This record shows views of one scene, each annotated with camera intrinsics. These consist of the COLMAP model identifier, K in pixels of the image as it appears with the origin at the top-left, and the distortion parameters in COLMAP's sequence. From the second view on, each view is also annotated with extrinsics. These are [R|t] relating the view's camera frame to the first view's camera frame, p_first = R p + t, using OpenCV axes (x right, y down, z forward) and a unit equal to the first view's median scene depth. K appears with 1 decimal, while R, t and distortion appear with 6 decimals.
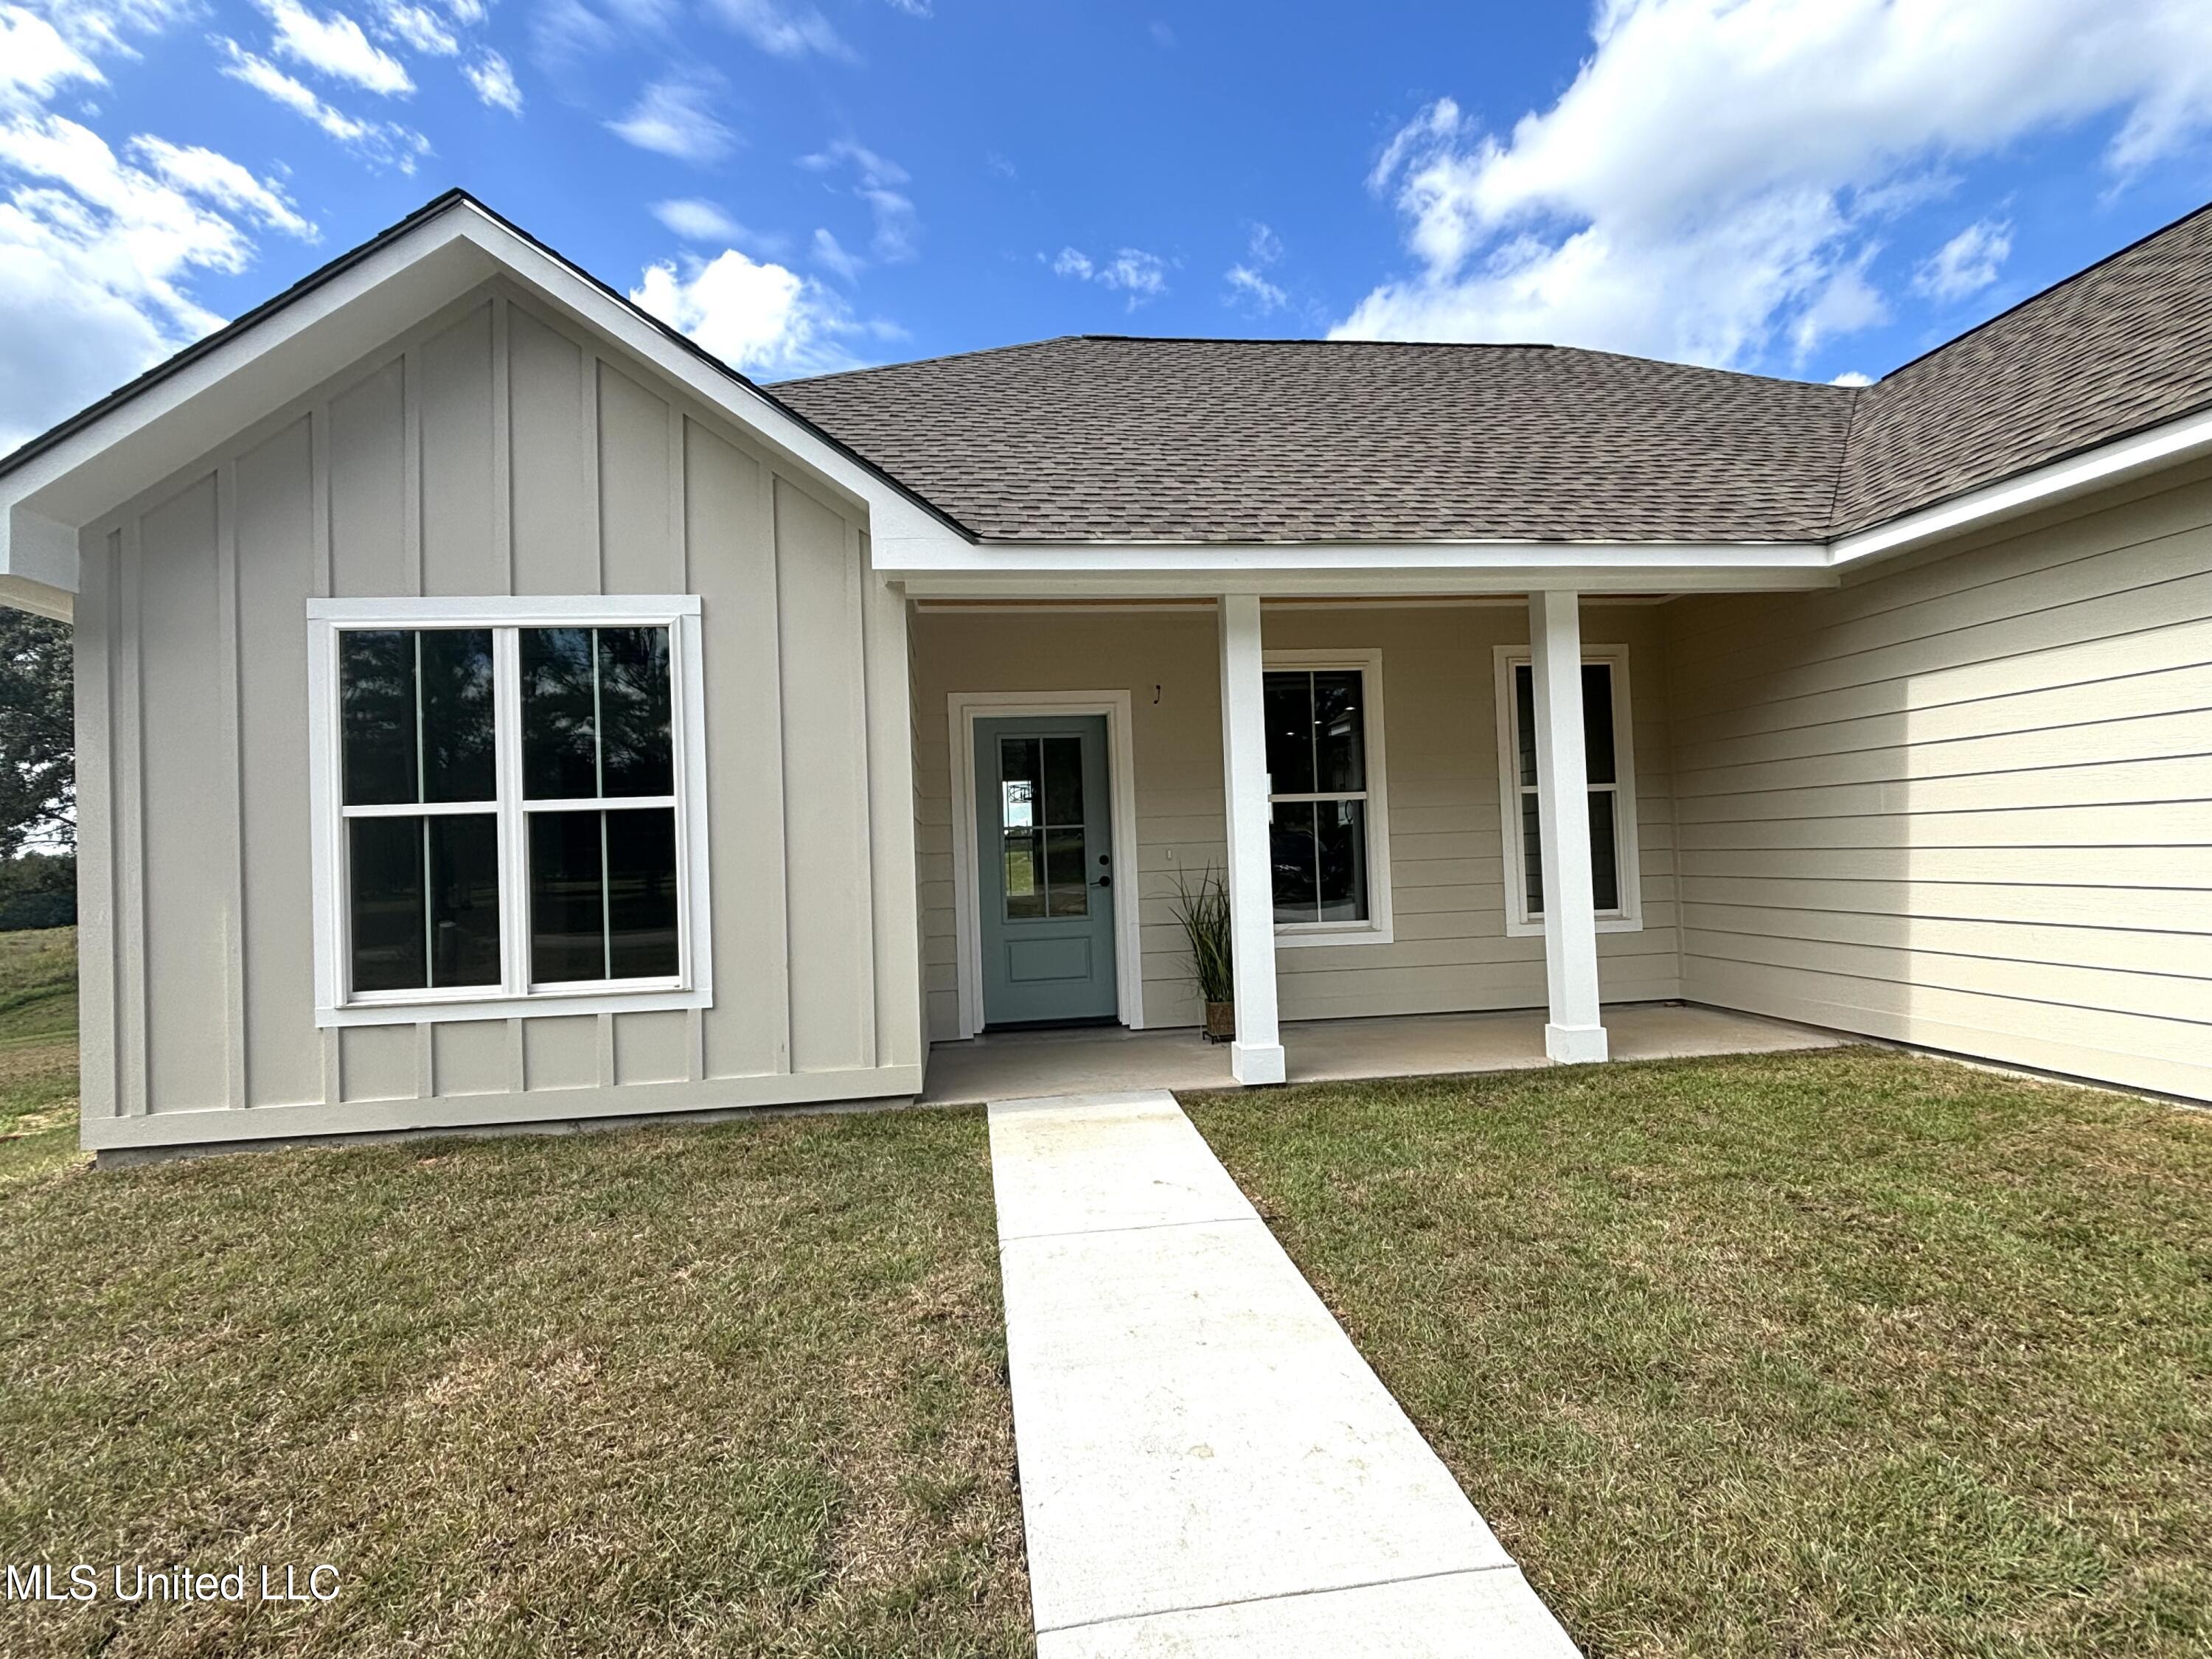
lens RADIAL K [[1092.3, 0, 1106.0], [0, 1092.3, 829.5], [0, 0, 1]] dist [-0.017954, 0.000188]
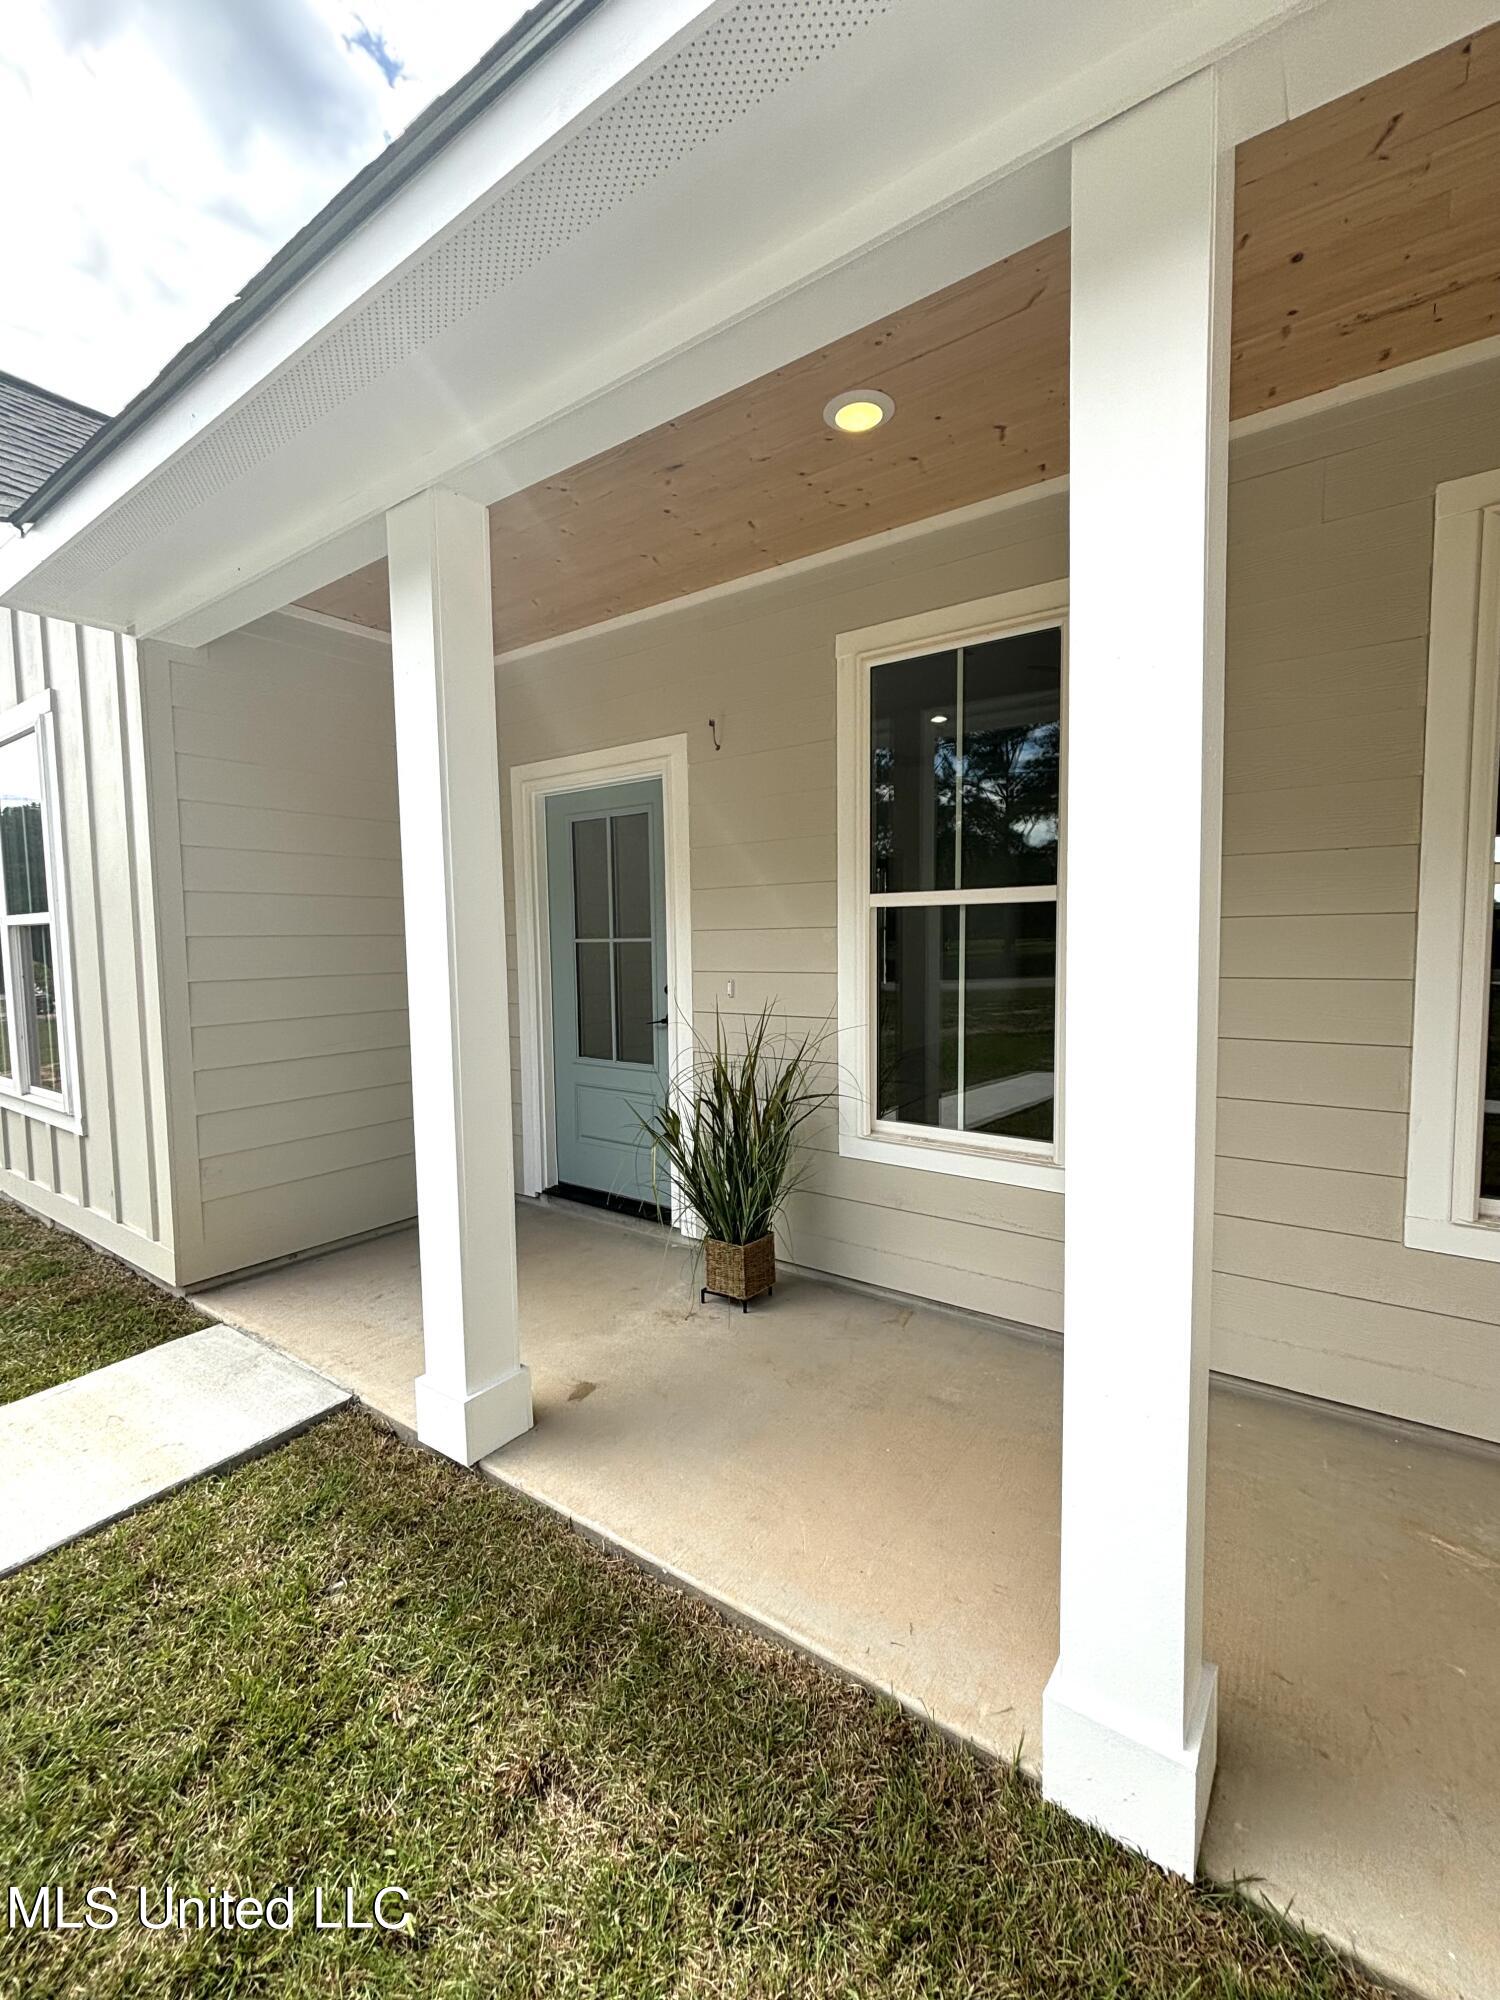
lens RADIAL K [[841.9, 0, 802.4], [0, 841.9, 1000.8], [0, 0, 1]] dist [0.000150, -0.000168]
pose [[0.748165, 0.080852, -0.658569, 0.545243], [-0.009285, 0.993727, 0.111451, -0.033551], [0.663448, -0.077268, 0.744222, 0.854861]]
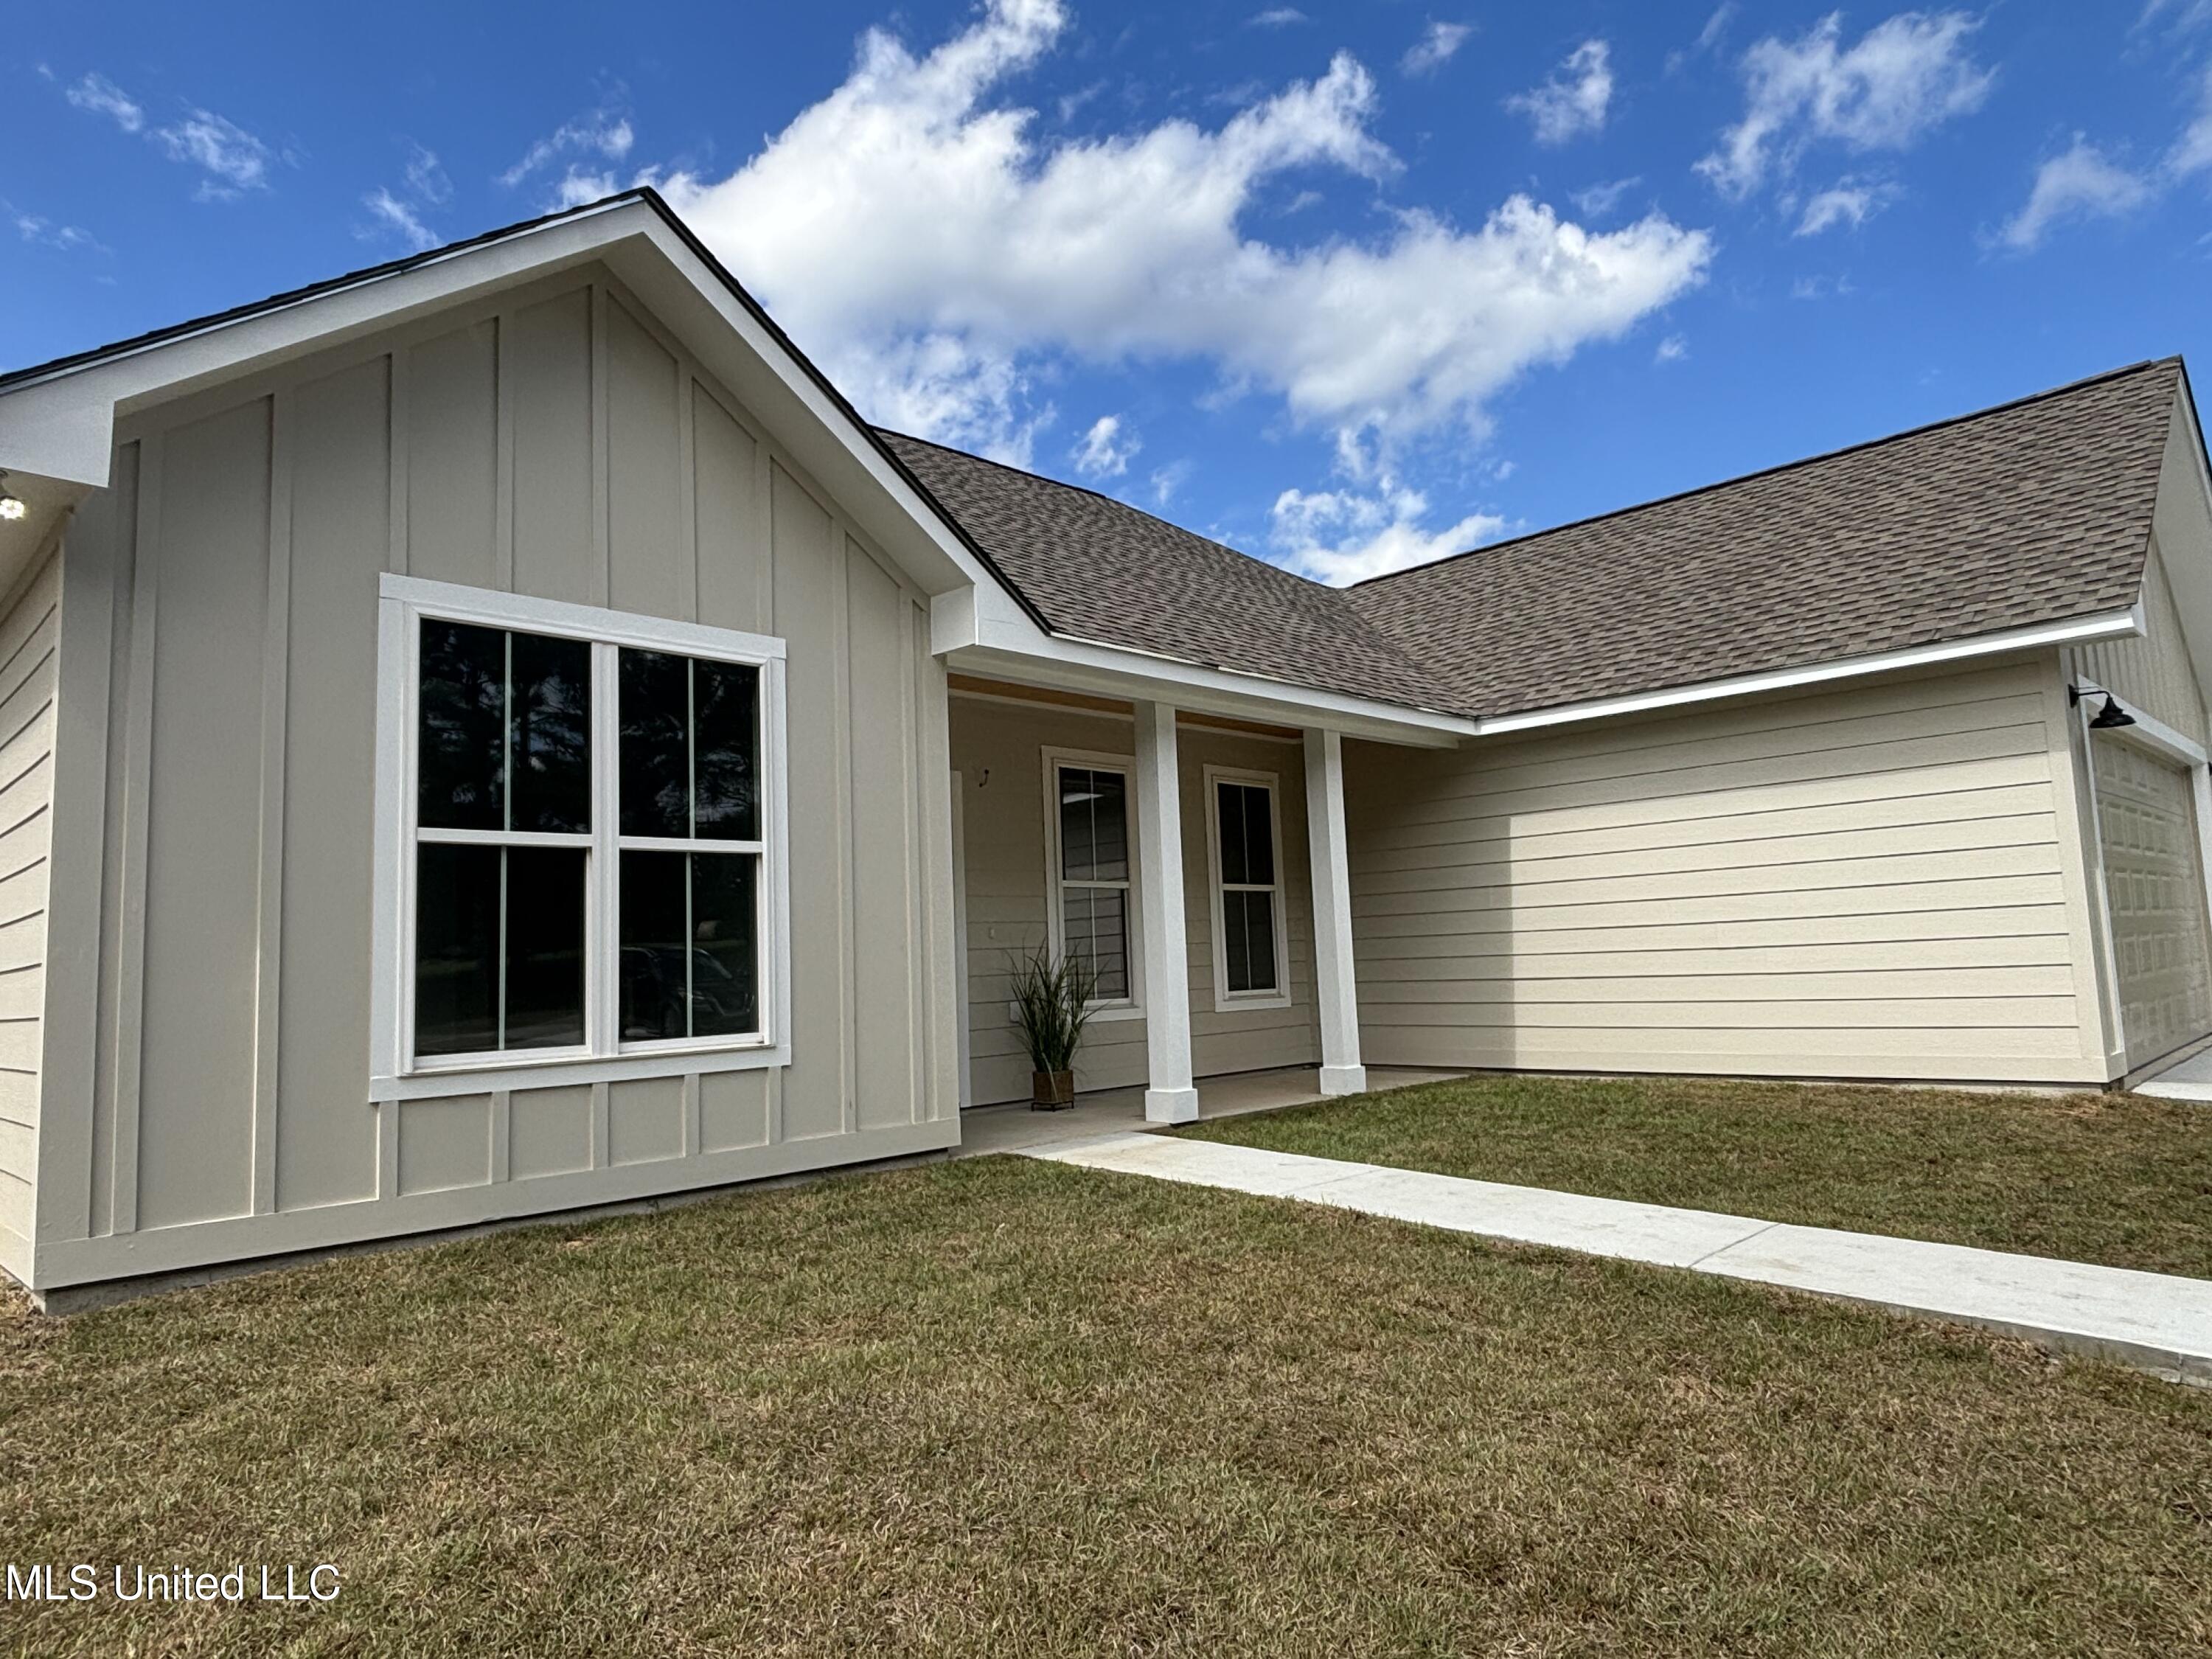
lens RADIAL K [[1449.4, 0, 1103.0], [0, 1449.4, 816.8], [0, 0, 1]] dist [-0.000560, -0.002798]
pose [[0.773563, 0.074781, 0.629292, -0.961074], [-0.002283, 0.993336, -0.115235, 0.092969], [-0.633716, 0.087705, 0.768578, -0.169927]]
